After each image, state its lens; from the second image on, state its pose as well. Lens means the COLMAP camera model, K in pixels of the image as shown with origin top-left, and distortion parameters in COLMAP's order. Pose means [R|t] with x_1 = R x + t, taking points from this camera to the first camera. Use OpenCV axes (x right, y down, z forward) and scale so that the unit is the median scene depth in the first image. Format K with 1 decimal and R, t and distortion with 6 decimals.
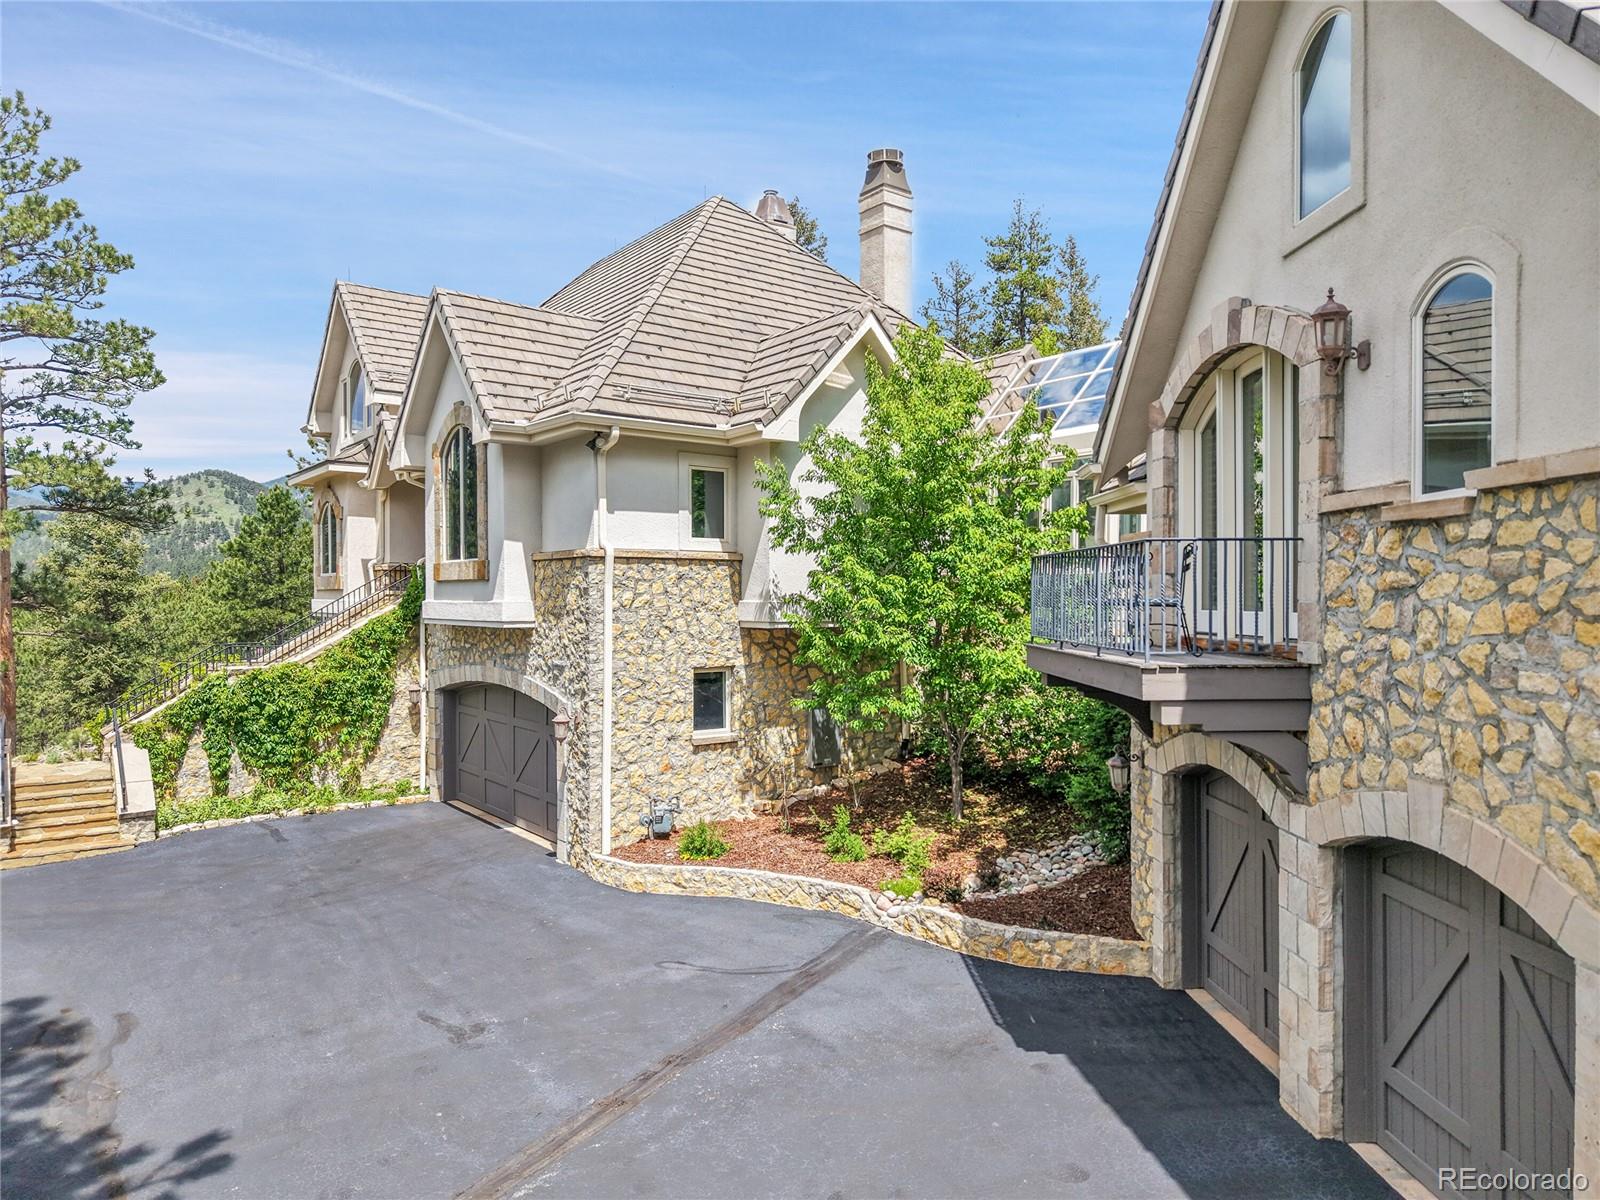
lens RADIAL K [[1070.1, 0, 801.9], [0, 1070.1, 601.5], [0, 0, 1]] dist [0.008049, -0.000038]
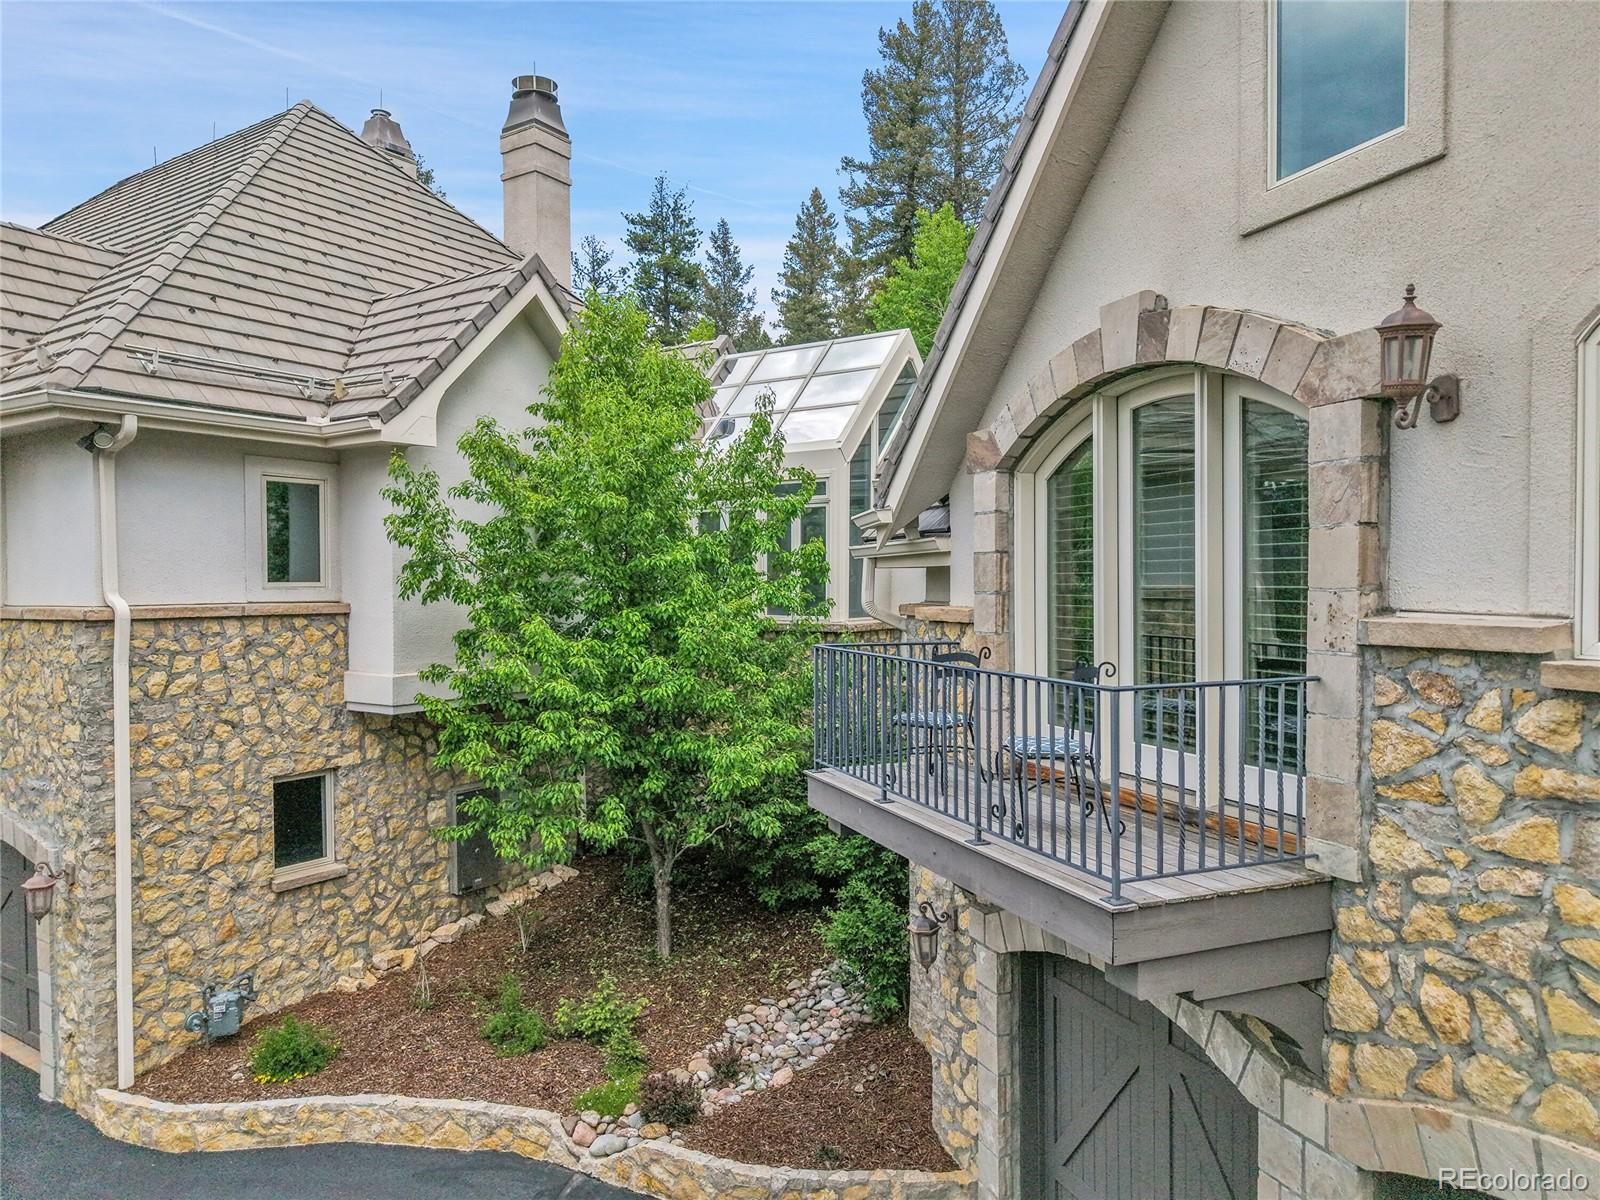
lens RADIAL K [[1069.8, 0, 816.6], [0, 1069.8, 602.4], [0, 0, 1]] dist [0.003985, -0.020228]
pose [[0.935573, -0.011557, 0.352945, -0.017898], [0.006844, 0.999870, 0.014598, -0.057787], [-0.353068, -0.011242, 0.935530, 0.257840]]
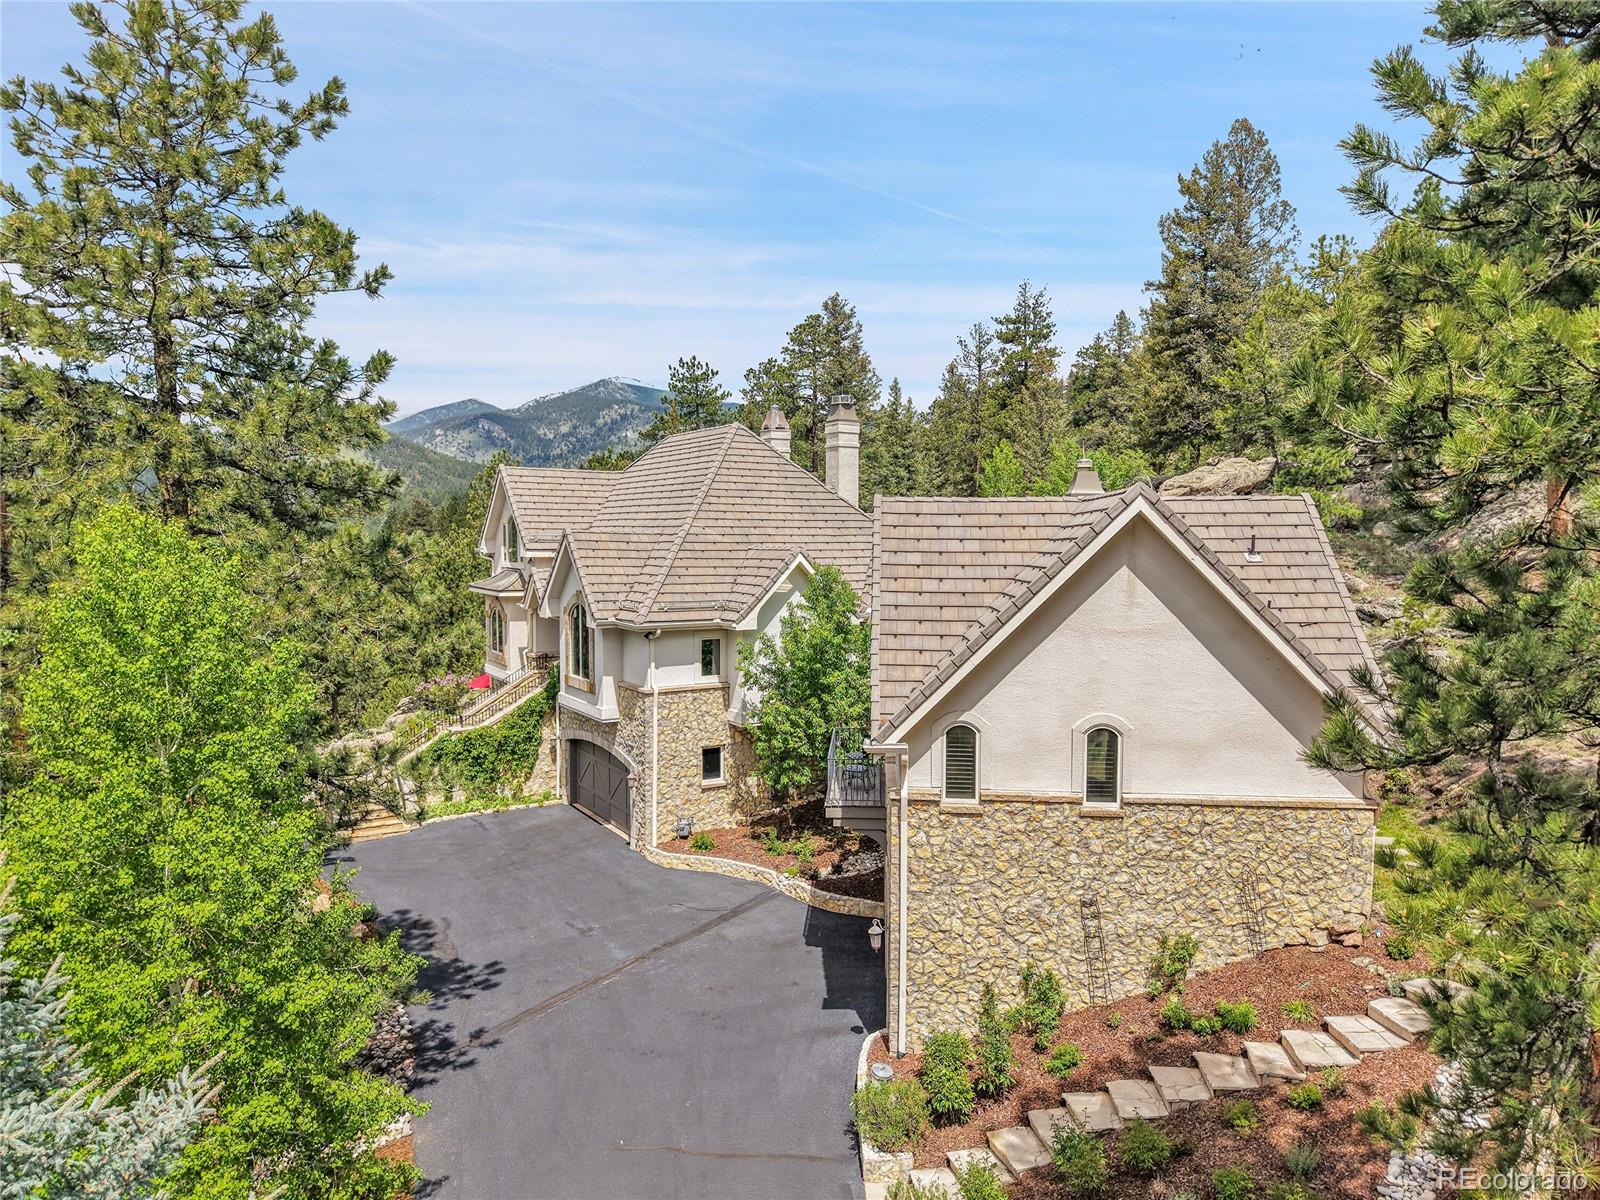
lens RADIAL K [[1072.4, 0, 800.5], [0, 1072.4, 580.5], [0, 0, 1]] dist [0.026880, 0.000004]
pose [[0.995209, 0.006947, -0.097521, 0.258918], [-0.003338, 0.999305, 0.037119, -0.309030], [0.097711, -0.036615, 0.994541, -0.864102]]
